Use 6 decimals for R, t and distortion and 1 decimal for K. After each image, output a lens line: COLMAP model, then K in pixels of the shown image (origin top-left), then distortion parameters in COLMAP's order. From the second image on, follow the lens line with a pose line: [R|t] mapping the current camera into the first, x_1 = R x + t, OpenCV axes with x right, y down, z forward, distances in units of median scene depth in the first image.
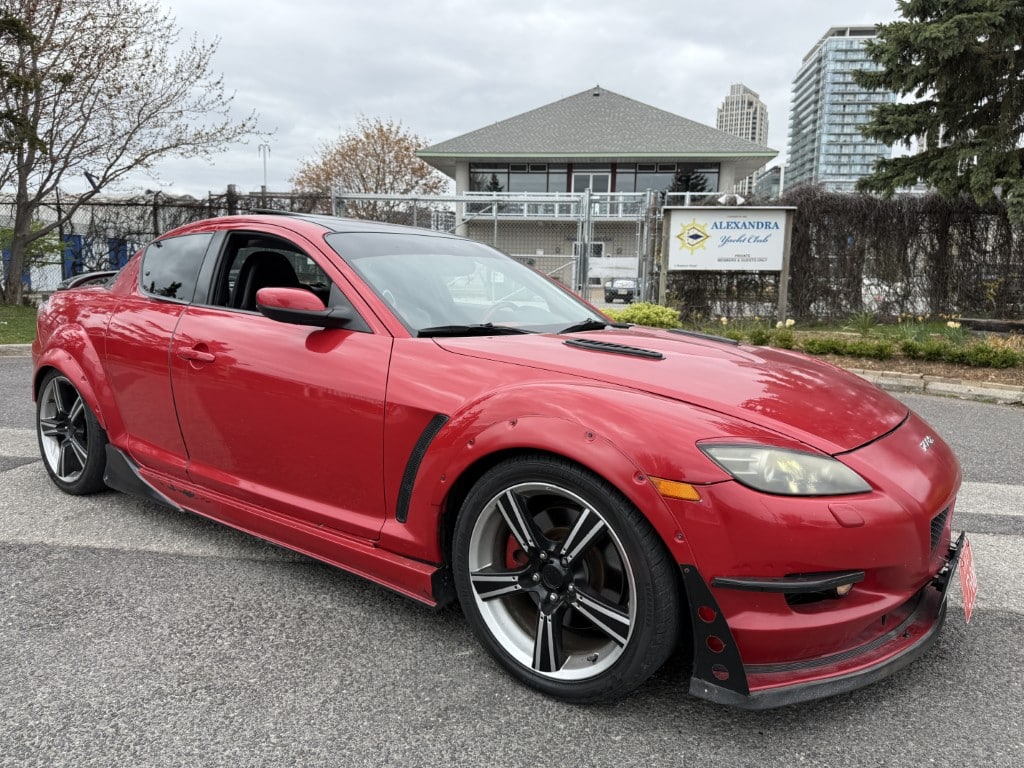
lens RADIAL K [[716.5, 0, 512.0], [0, 716.5, 384.0], [0, 0, 1]] dist [0.062817, -0.093652]
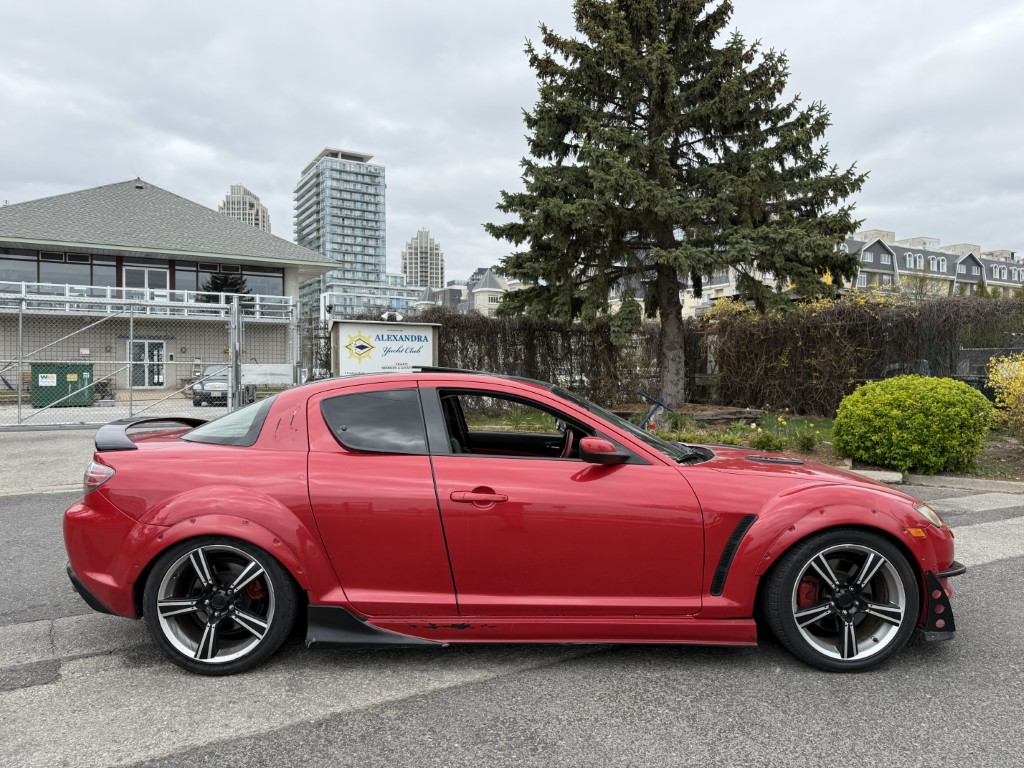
lens RADIAL K [[716.5, 0, 512.0], [0, 716.5, 384.0], [0, 0, 1]] dist [0.062817, -0.093652]
pose [[0.800216, -0.026707, 0.599117, -0.207532], [0.104129, 0.990021, -0.094948, -0.020711], [-0.590603, 0.138364, 0.795012, 0.004160]]
